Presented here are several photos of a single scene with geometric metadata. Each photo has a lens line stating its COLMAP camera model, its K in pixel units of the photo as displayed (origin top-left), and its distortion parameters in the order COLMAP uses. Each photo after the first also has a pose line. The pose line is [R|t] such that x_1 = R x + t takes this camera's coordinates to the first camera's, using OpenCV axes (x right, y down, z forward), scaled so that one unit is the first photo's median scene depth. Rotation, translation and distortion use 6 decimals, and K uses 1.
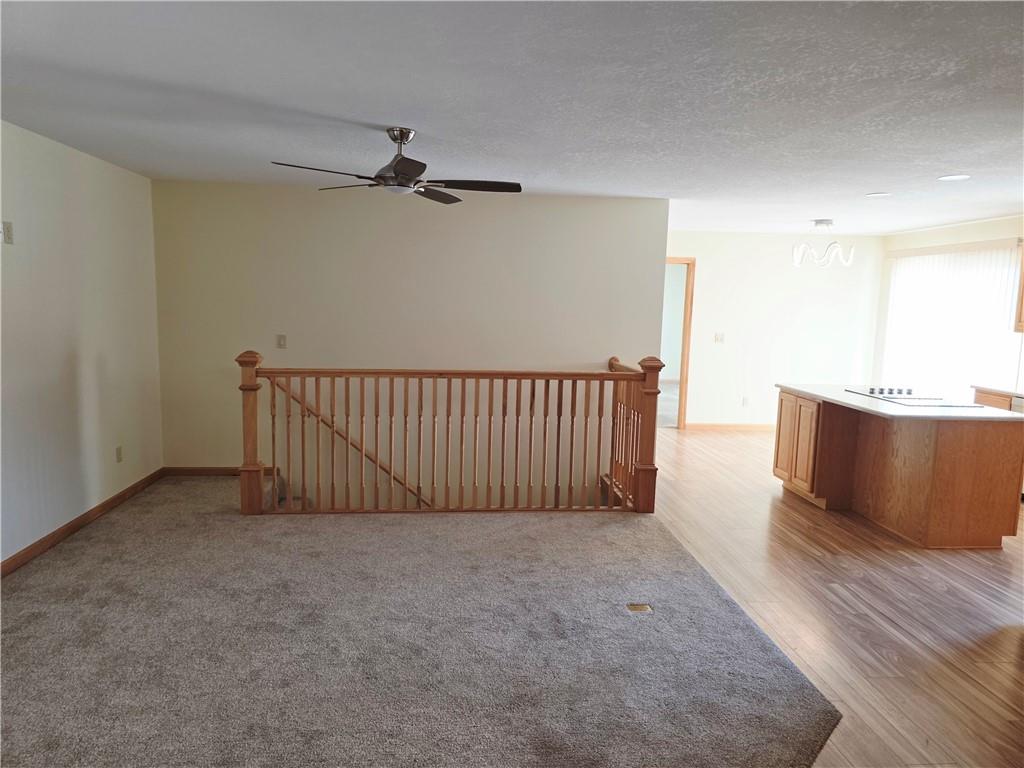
lens RADIAL K [[684.3, 0, 509.7], [0, 684.3, 381.3], [0, 0, 1]] dist [0.040451, -0.010690]
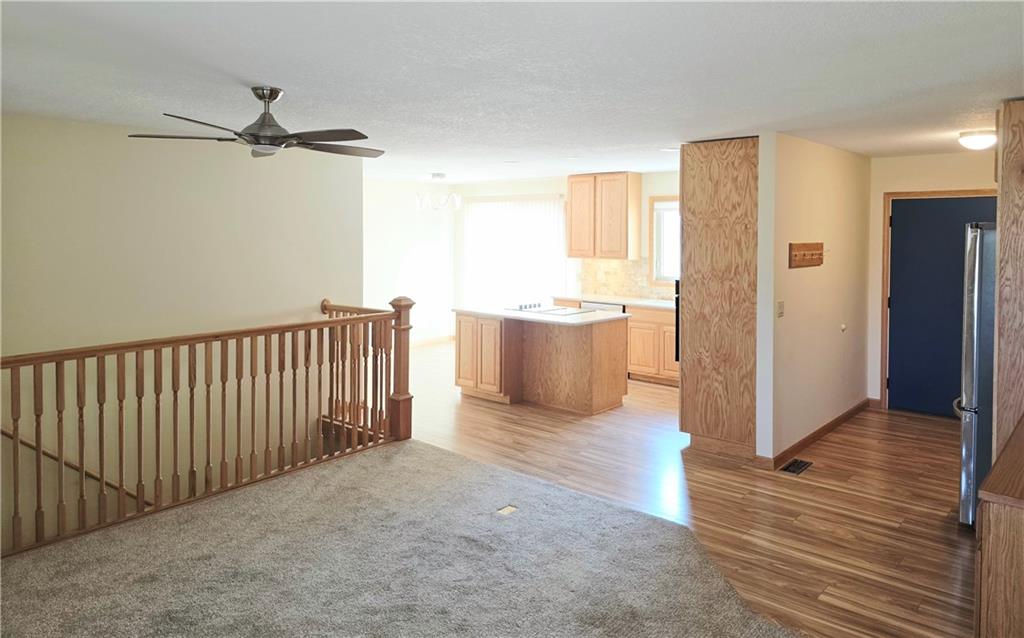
lens RADIAL K [[679.2, 0, 508.2], [0, 679.2, 237.9], [0, 0, 1]] dist [0.023530, -0.010995]
pose [[0.721763, -0.029608, 0.691507, -0.436461], [0.097443, 0.993481, -0.059169, -0.048511], [-0.685247, 0.110088, 0.719942, 0.070229]]
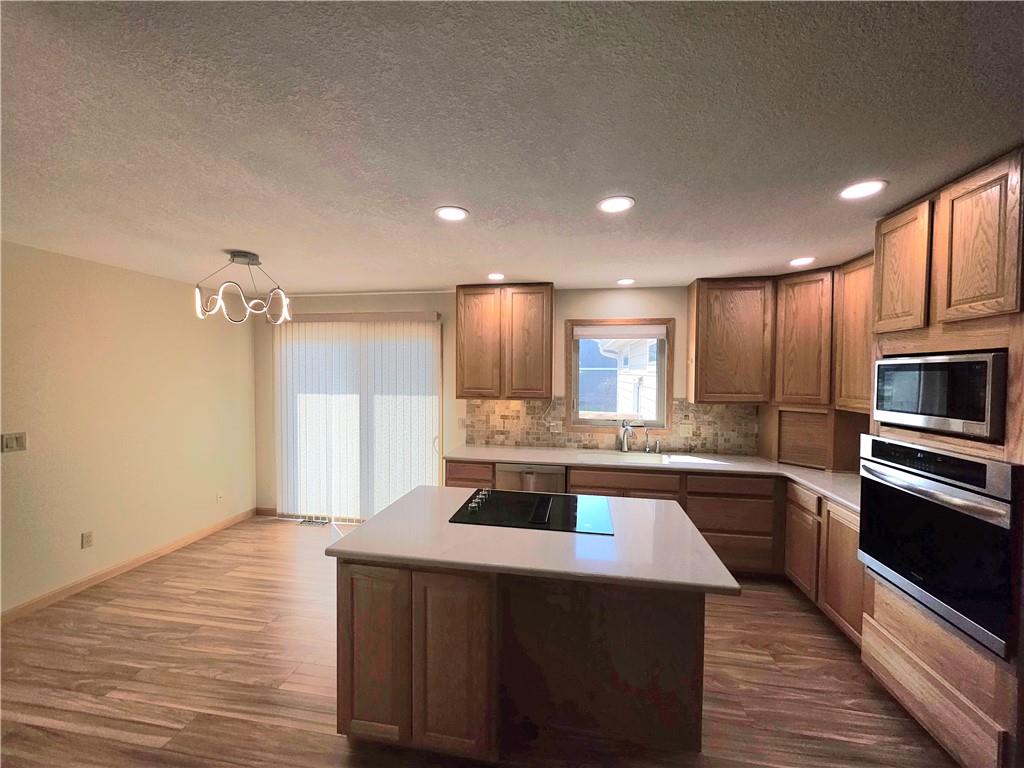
lens RADIAL K [[408.0, 0, 513.5], [0, 408.0, 383.9], [0, 0, 1]] dist [0.000633, 0.000034]
pose [[0.247247, -0.054927, 0.967395, 0.179078], [0.115541, 0.992940, 0.026847, -0.124797], [-0.962039, 0.105136, 0.251847, 0.948315]]
